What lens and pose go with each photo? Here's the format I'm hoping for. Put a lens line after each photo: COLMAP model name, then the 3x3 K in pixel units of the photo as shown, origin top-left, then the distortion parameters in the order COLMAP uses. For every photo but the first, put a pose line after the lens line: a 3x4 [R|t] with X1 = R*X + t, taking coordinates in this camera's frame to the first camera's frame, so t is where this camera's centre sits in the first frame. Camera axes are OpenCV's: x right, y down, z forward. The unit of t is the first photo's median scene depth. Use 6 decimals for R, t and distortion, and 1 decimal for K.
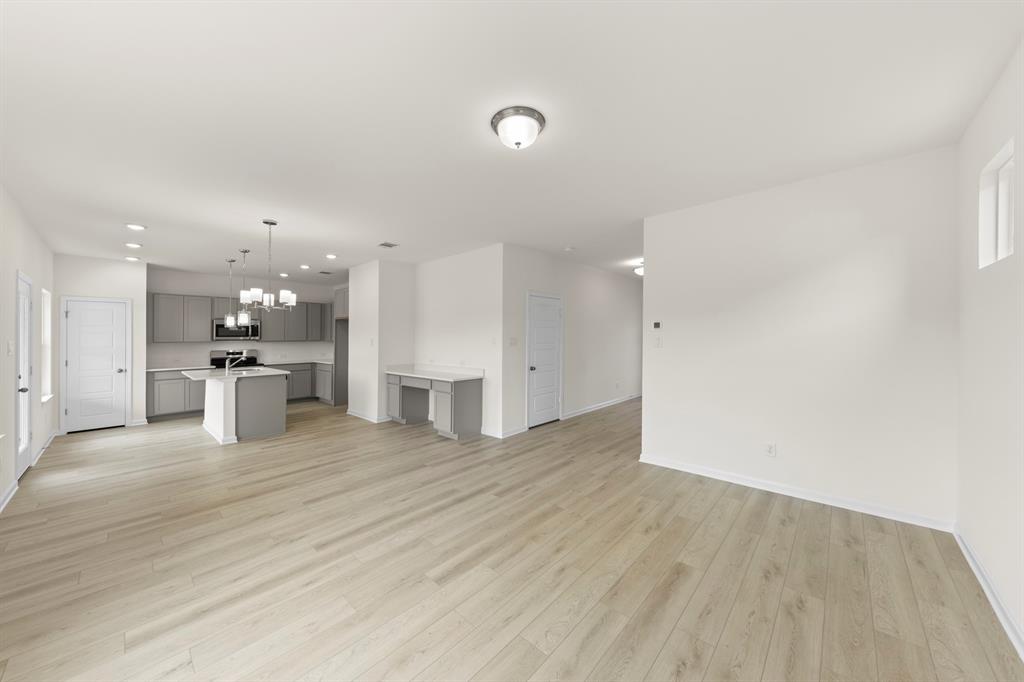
lens RADIAL K [[359.8, 0, 514.4], [0, 359.8, 344.5], [0, 0, 1]] dist [0.000860, 0.000059]
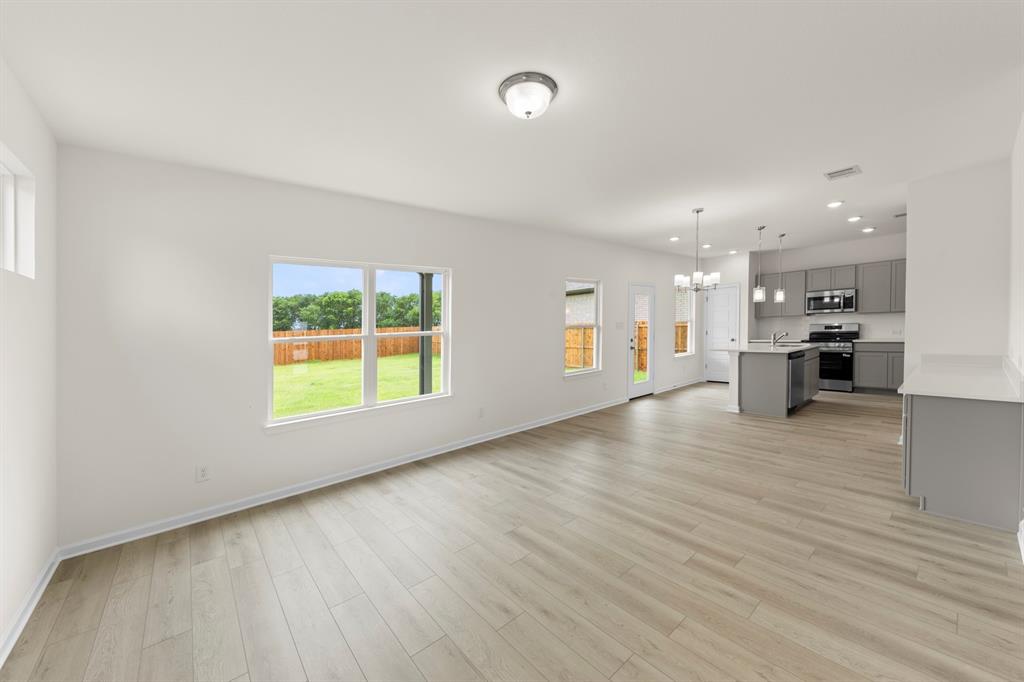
lens RADIAL K [[383.8, 0, 518.5], [0, 383.8, 306.6], [0, 0, 1]] dist [-0.000674, -0.000214]
pose [[-0.128124, -0.033252, -0.991201, 0.788217], [0.023259, 0.999062, -0.036522, -0.028980], [0.991485, -0.027734, -0.127230, 0.891464]]
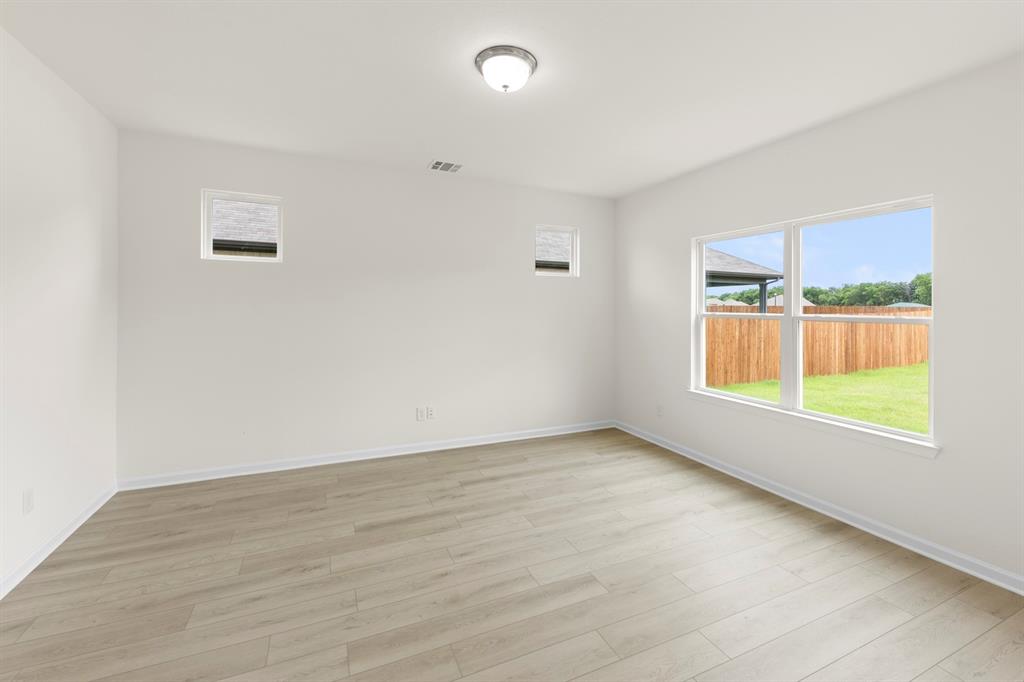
lens RADIAL K [[423.2, 0, 529.8], [0, 423.2, 305.7], [0, 0, 1]] dist [0.000965, -0.000165]
pose [[-0.930324, -0.000869, 0.366737, -0.336065], [0.004517, 0.999894, 0.013829, -0.032864], [-0.366711, 0.014522, -0.930222, 1.508023]]
